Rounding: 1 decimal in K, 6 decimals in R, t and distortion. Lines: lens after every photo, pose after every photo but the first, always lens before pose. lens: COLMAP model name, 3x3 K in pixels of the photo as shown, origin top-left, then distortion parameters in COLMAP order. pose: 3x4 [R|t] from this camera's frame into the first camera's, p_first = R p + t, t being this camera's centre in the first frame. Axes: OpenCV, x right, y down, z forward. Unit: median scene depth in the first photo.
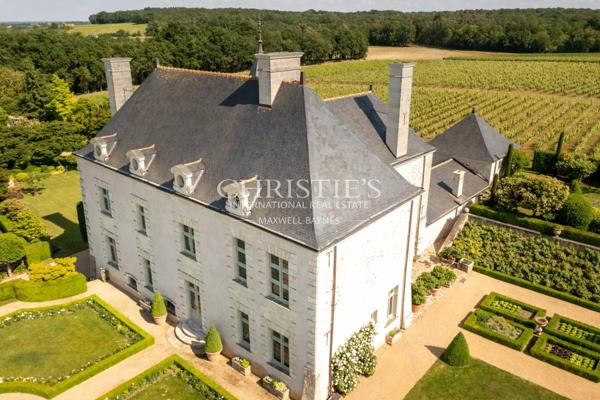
lens RADIAL K [[456.5, 0, 300.2], [0, 456.5, 219.6], [0, 0, 1]] dist [0.001150, 0.001321]
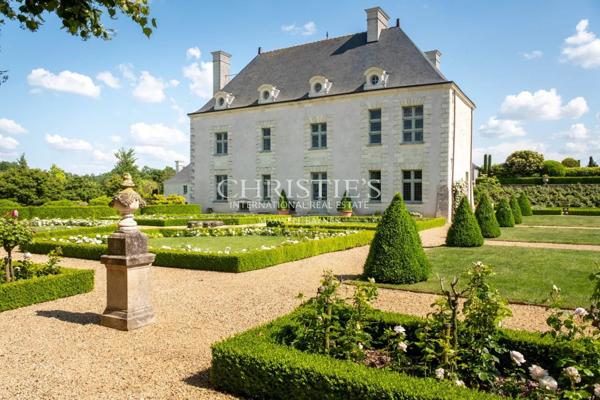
lens RADIAL K [[456.5, 0, 300.2], [0, 456.5, 219.6], [0, 0, 1]] dist [0.001150, 0.001321]
pose [[0.983315, -0.011907, 0.181523, -0.550813], [0.070651, 0.944522, -0.320760, 0.709591], [-0.167633, 0.328233, 0.929603, -0.141228]]
